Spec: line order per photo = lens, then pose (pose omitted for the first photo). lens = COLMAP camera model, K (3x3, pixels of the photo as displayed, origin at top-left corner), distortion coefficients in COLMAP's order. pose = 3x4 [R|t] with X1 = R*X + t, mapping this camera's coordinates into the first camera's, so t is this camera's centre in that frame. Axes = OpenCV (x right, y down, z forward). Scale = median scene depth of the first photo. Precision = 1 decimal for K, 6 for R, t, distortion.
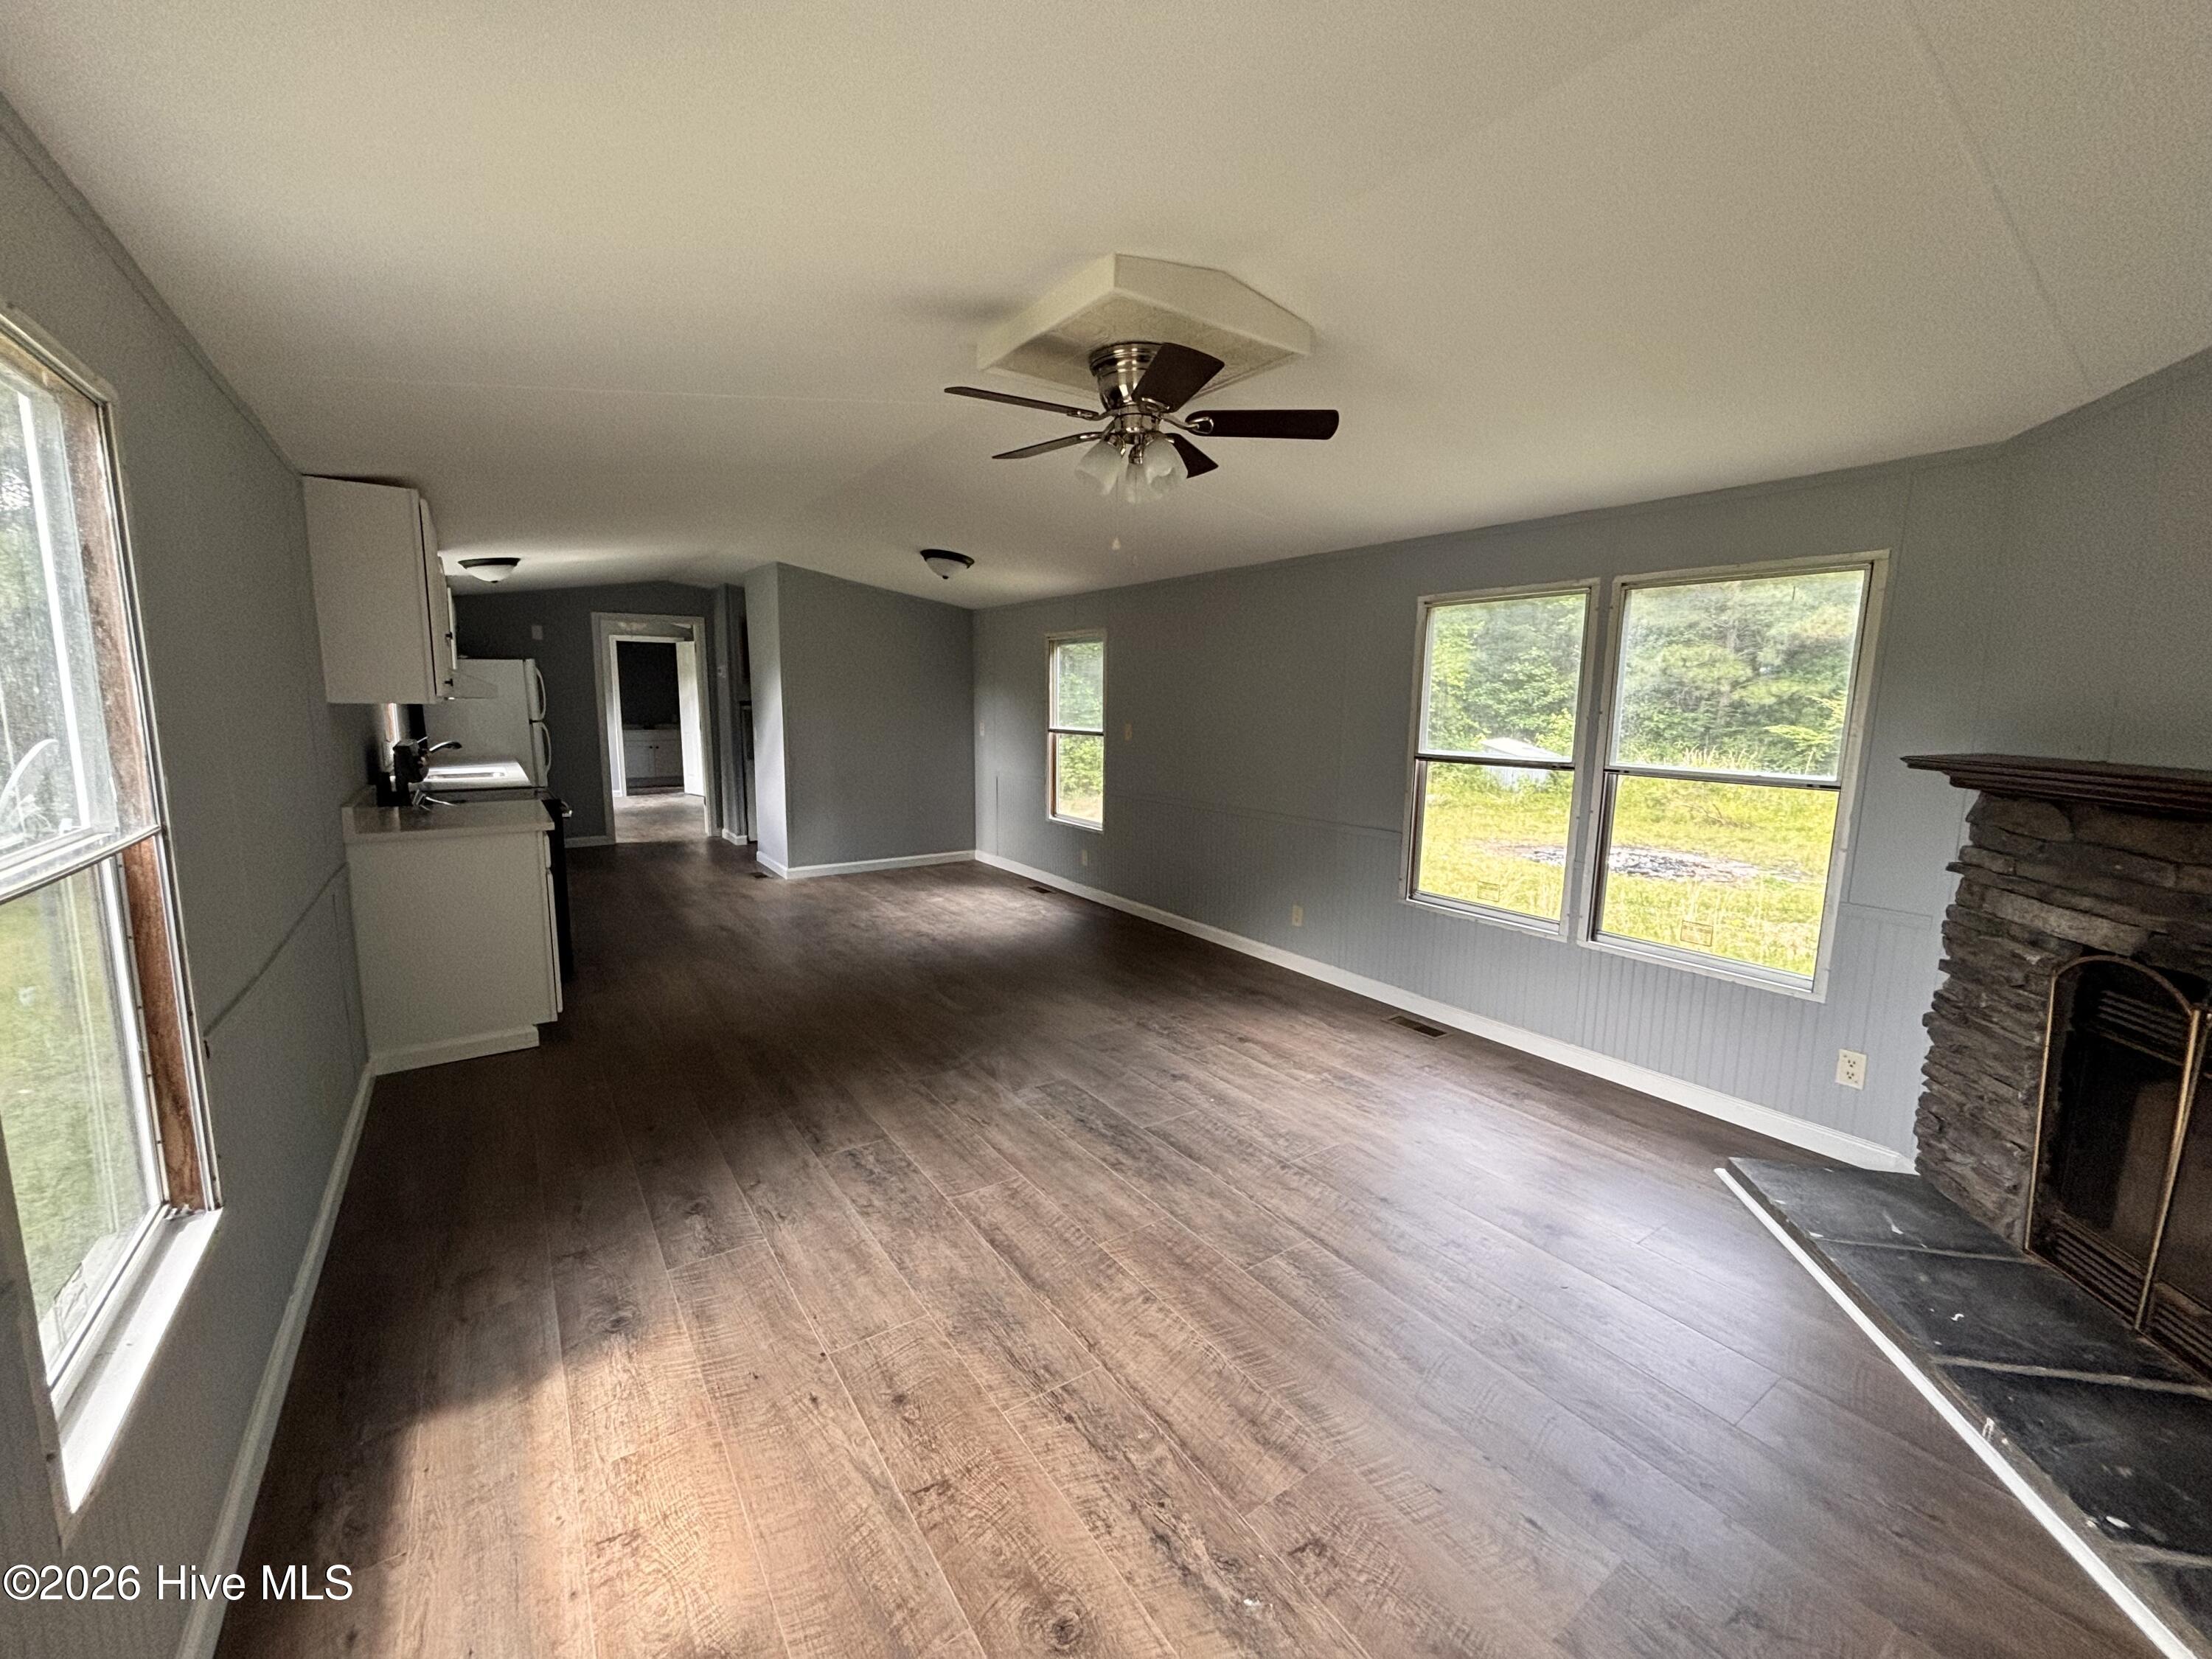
lens RADIAL K [[889.9, 0, 1106.0], [0, 889.9, 829.5], [0, 0, 1]] dist [0.017922, 0.000118]
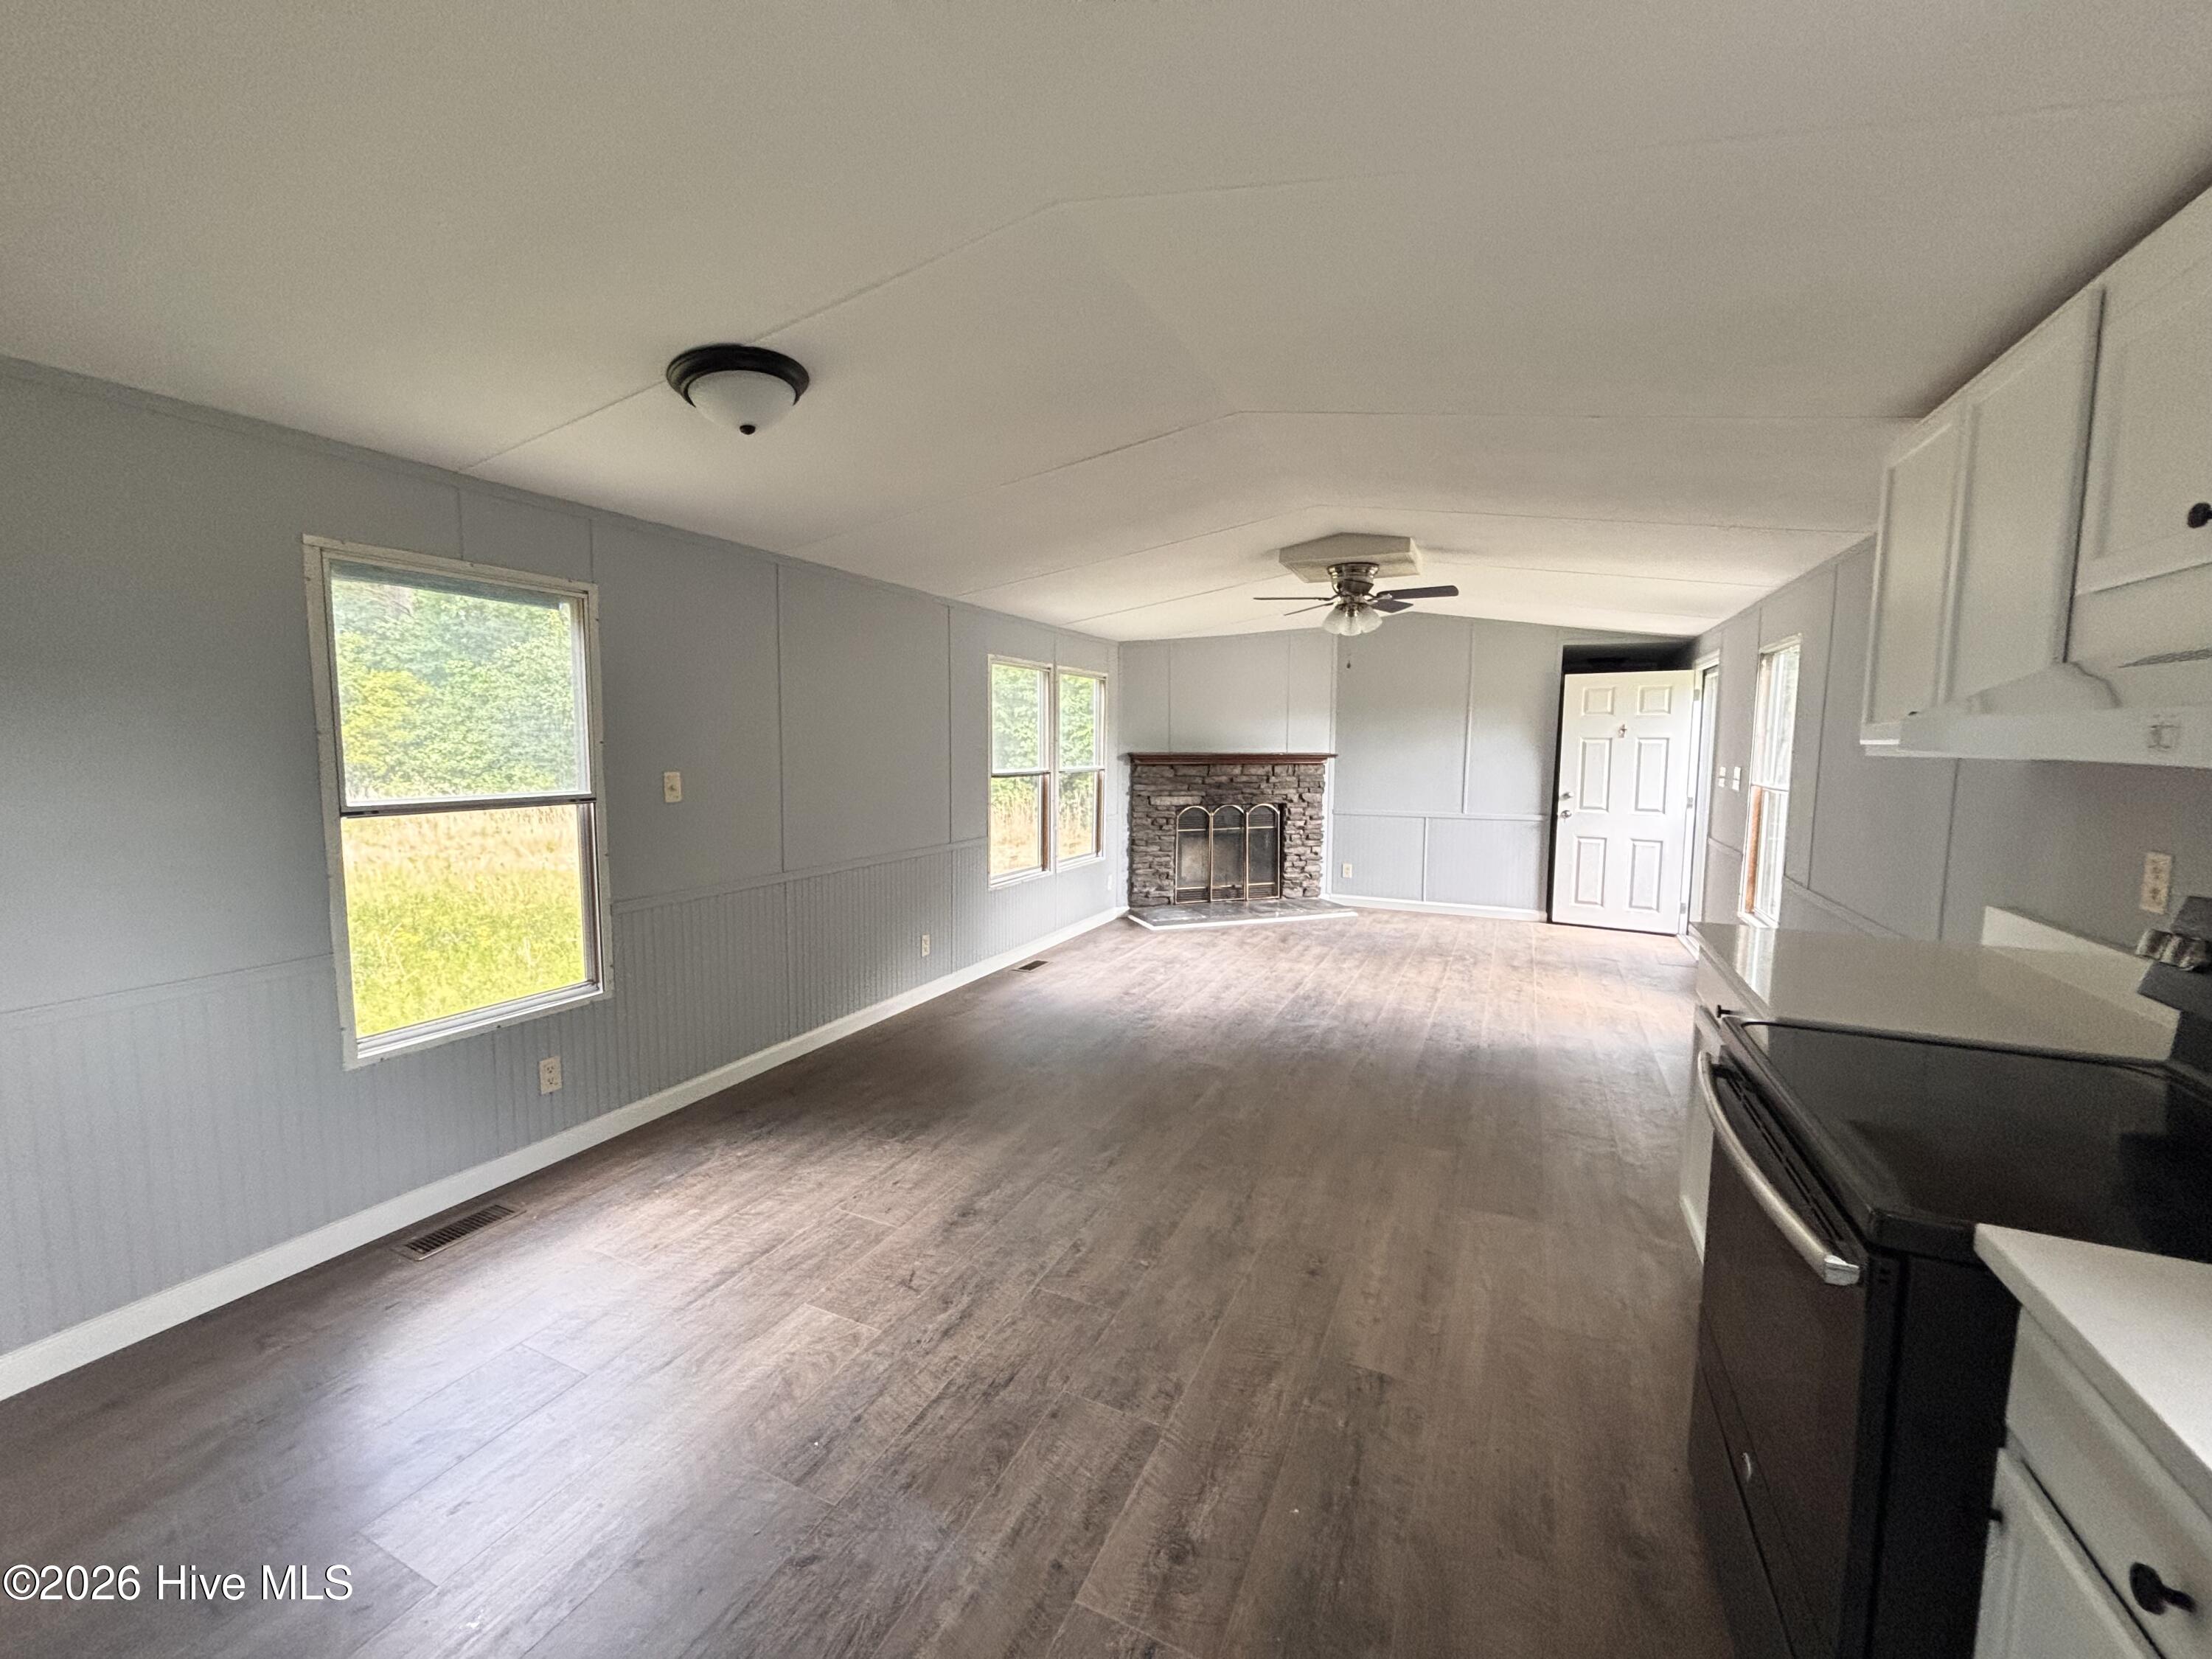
lens RADIAL K [[889.9, 0, 1106.0], [0, 889.9, 829.5], [0, 0, 1]] dist [0.017922, 0.000118]
pose [[-0.506050, -0.101031, 0.856566, -0.992447], [0.114238, 0.976515, 0.182670, -0.257901], [-0.854905, 0.190292, -0.482624, 1.738960]]
